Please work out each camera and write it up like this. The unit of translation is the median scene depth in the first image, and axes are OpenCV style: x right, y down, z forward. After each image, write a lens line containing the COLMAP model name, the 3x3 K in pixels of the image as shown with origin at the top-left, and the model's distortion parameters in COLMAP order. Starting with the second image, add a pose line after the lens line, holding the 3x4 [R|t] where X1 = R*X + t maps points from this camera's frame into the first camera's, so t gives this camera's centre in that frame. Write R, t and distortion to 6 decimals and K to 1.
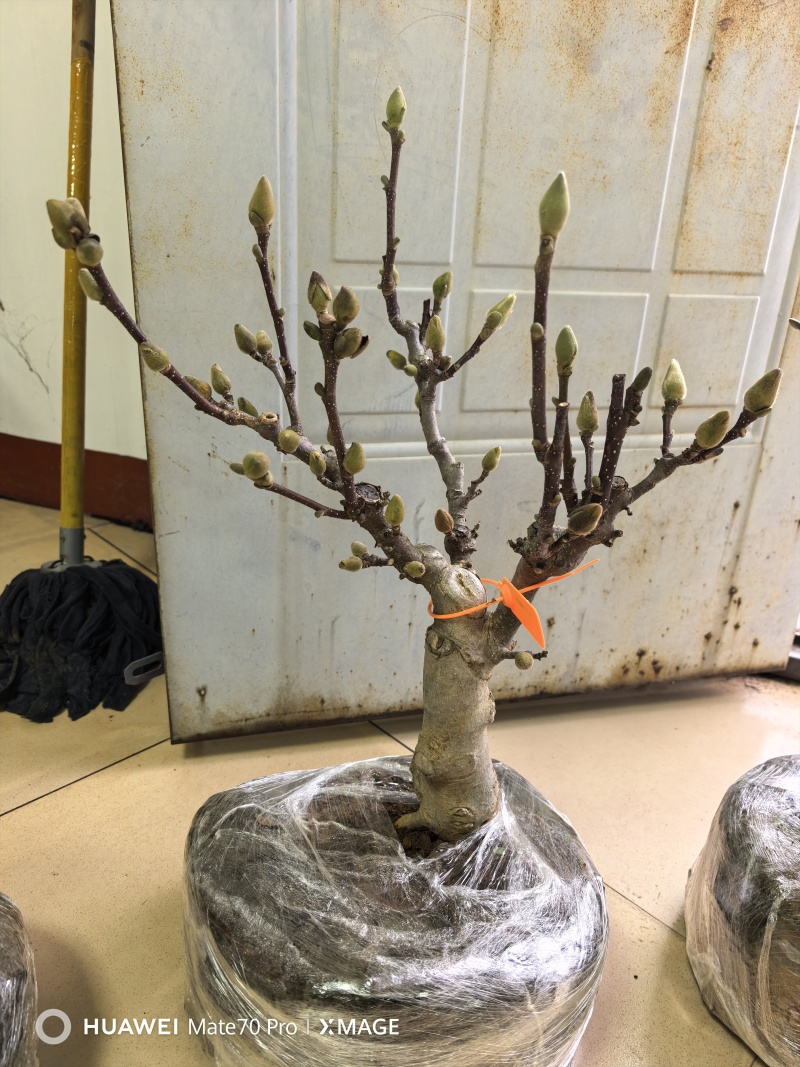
lens RADIAL K [[734.7, 0, 404.2], [0, 734.7, 530.6], [0, 0, 1]] dist [-0.017326, -0.004604]
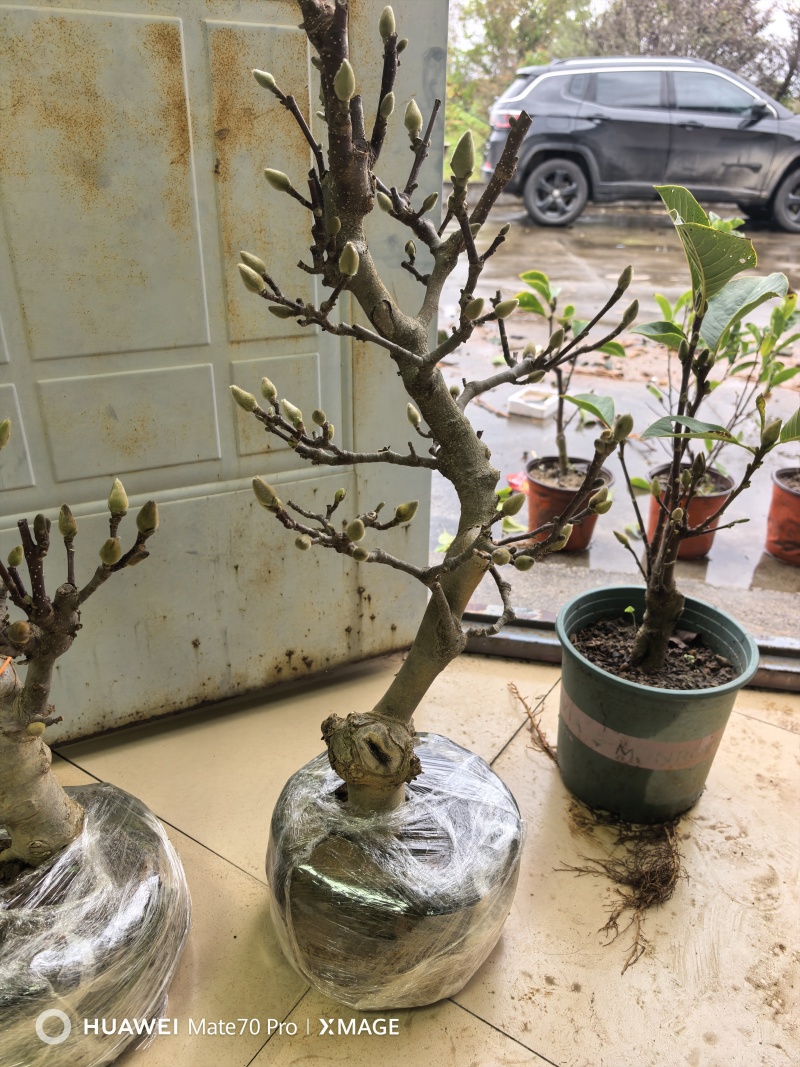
lens RADIAL K [[734.7, 0, 398.8], [0, 734.7, 533.2], [0, 0, 1]] dist [-0.017326, -0.004604]
pose [[0.978165, -0.124802, 0.166183, 0.345840], [0.111940, 0.990101, 0.084672, -0.108201], [-0.175105, -0.064221, 0.982453, -0.175109]]
